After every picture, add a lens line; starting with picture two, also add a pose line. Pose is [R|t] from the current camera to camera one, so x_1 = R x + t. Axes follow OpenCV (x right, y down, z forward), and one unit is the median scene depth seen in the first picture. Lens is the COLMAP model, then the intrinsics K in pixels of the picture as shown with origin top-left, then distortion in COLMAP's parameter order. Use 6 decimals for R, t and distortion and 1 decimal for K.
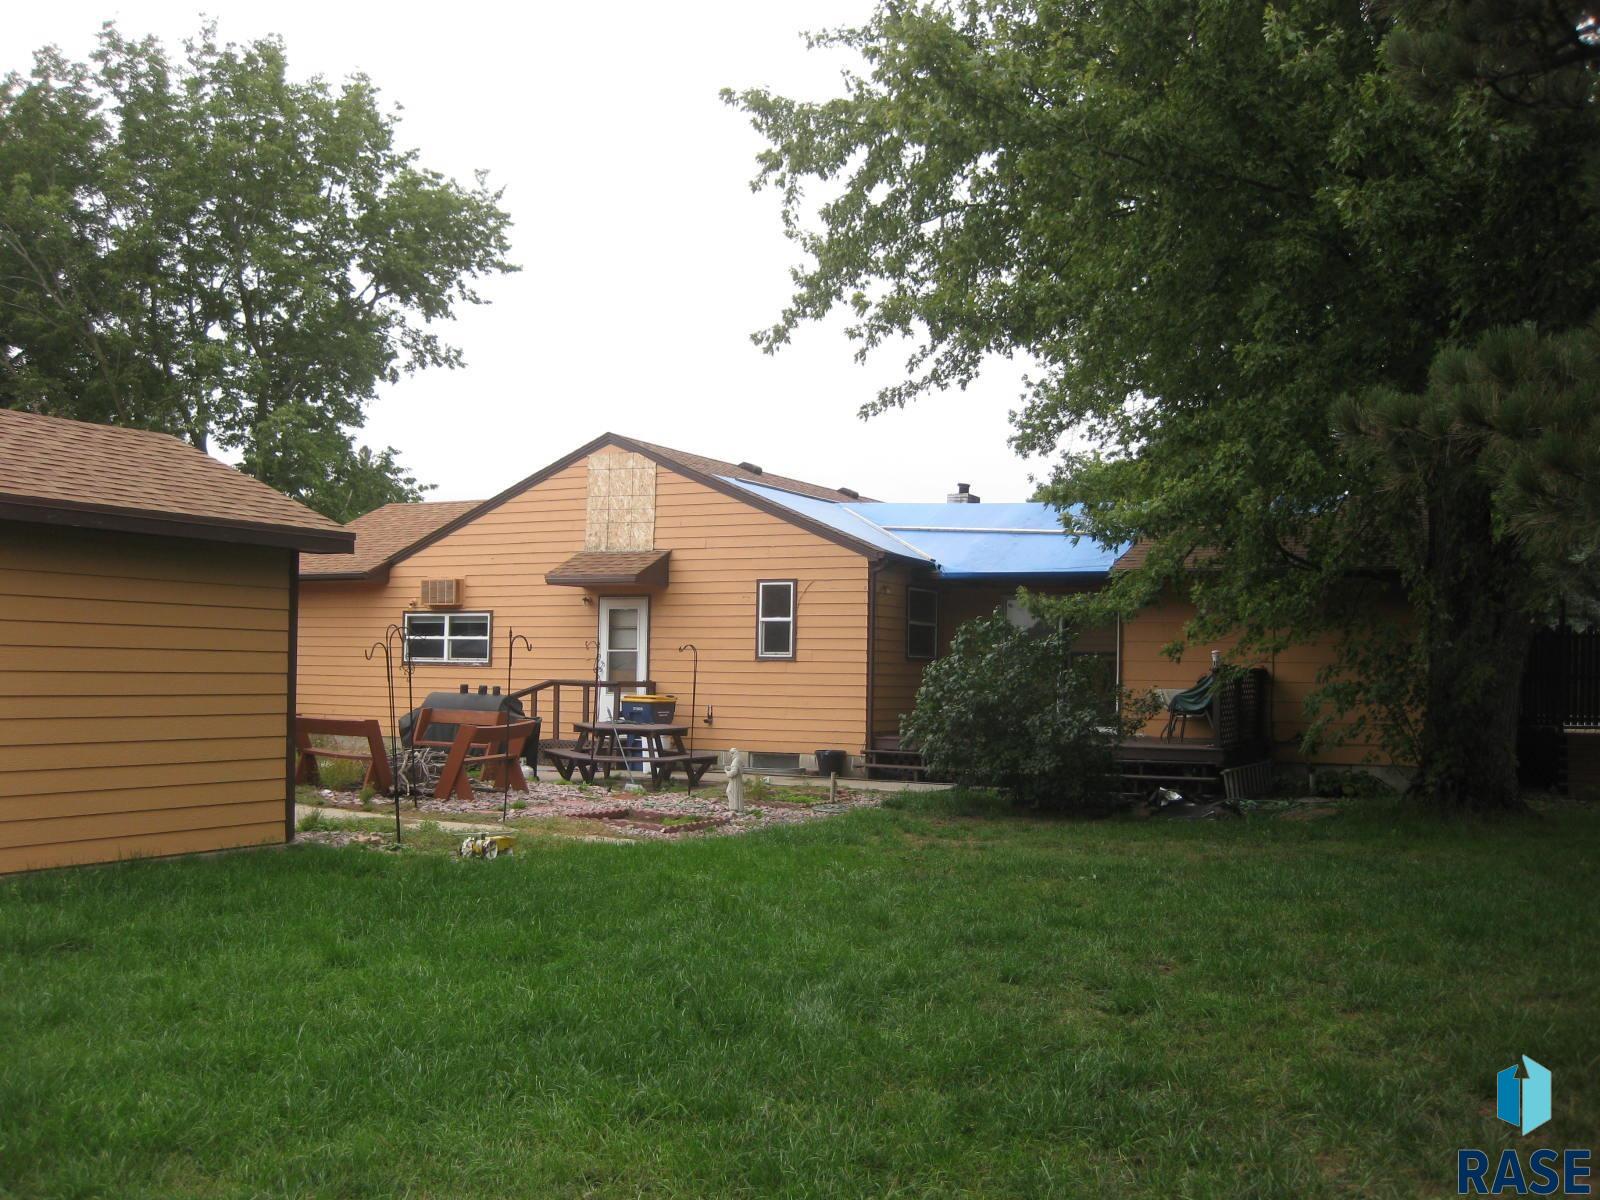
lens RADIAL K [[1625.2, 0, 790.3], [0, 1625.2, 640.7], [0, 0, 1]] dist [-0.199252, 0.188539]
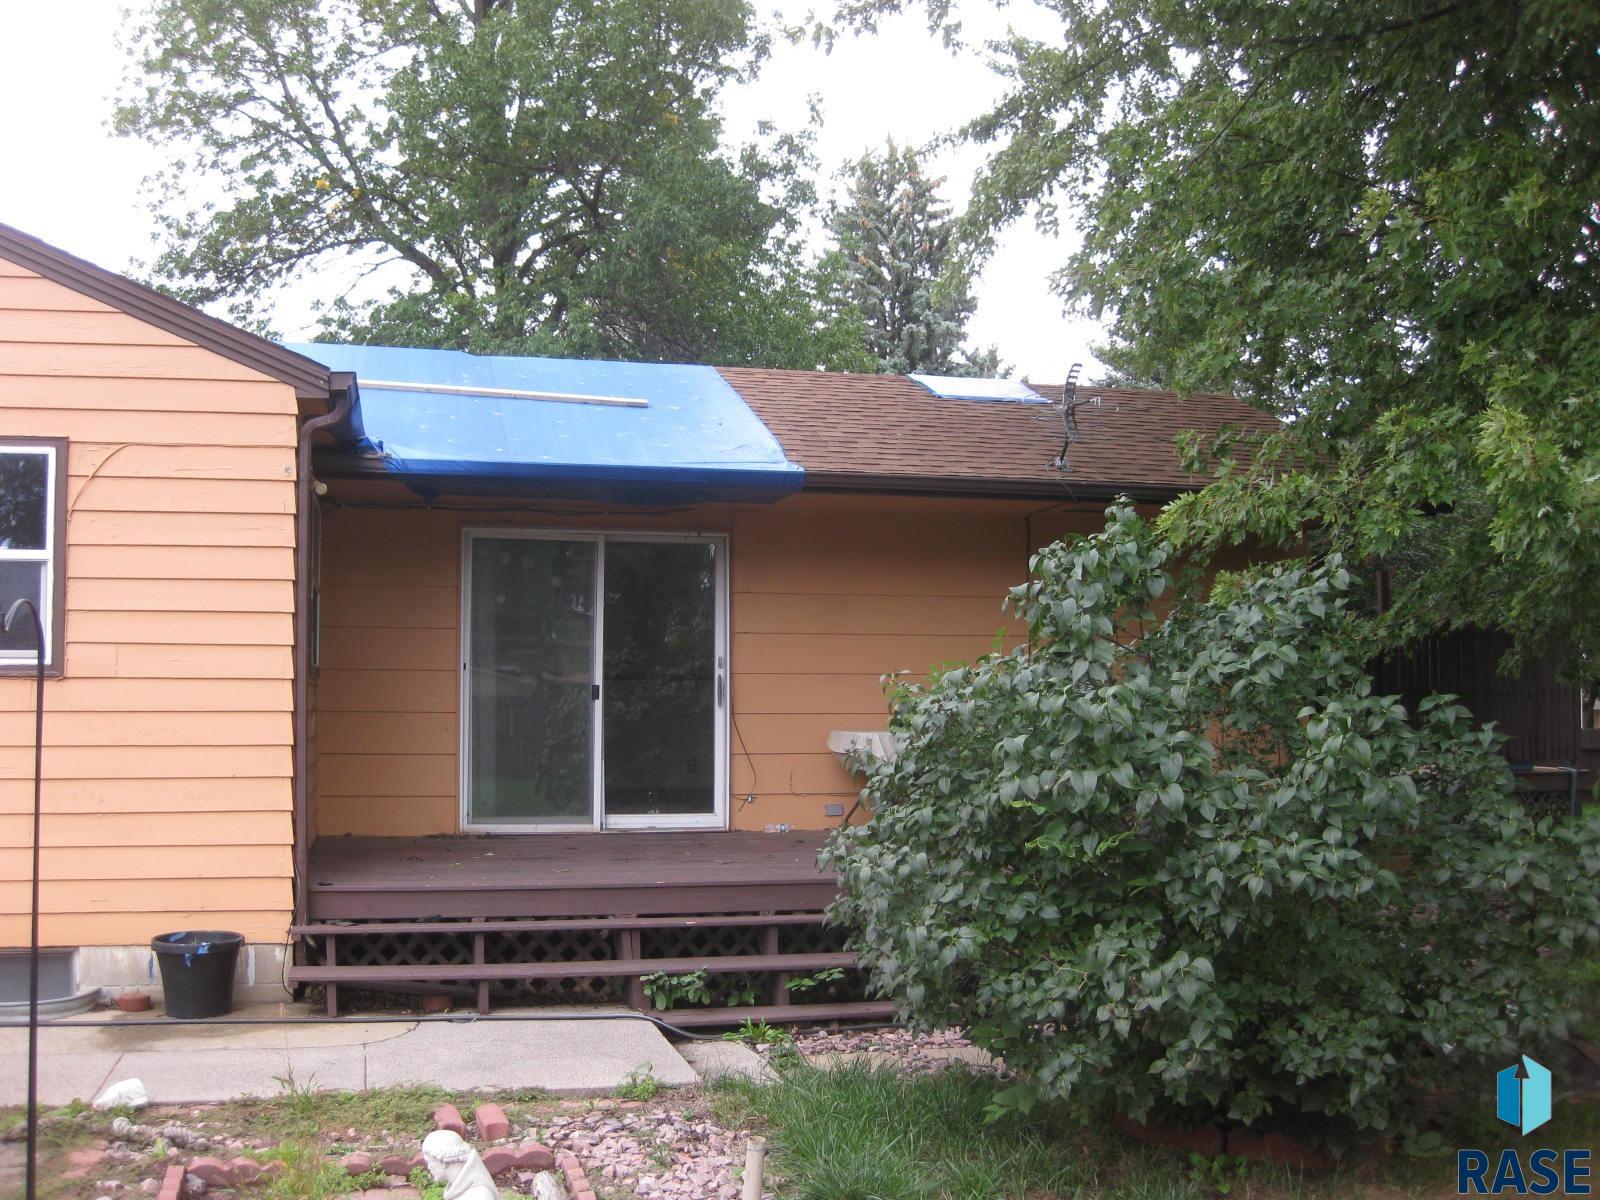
lens RADIAL K [[1625.2, 0, 790.3], [0, 1625.2, 640.7], [0, 0, 1]] dist [-0.199252, 0.188539]
pose [[0.759689, 0.009332, 0.650220, -0.094826], [-0.002385, 0.999930, -0.011565, 0.008383], [-0.650282, 0.007235, 0.759658, 0.644451]]
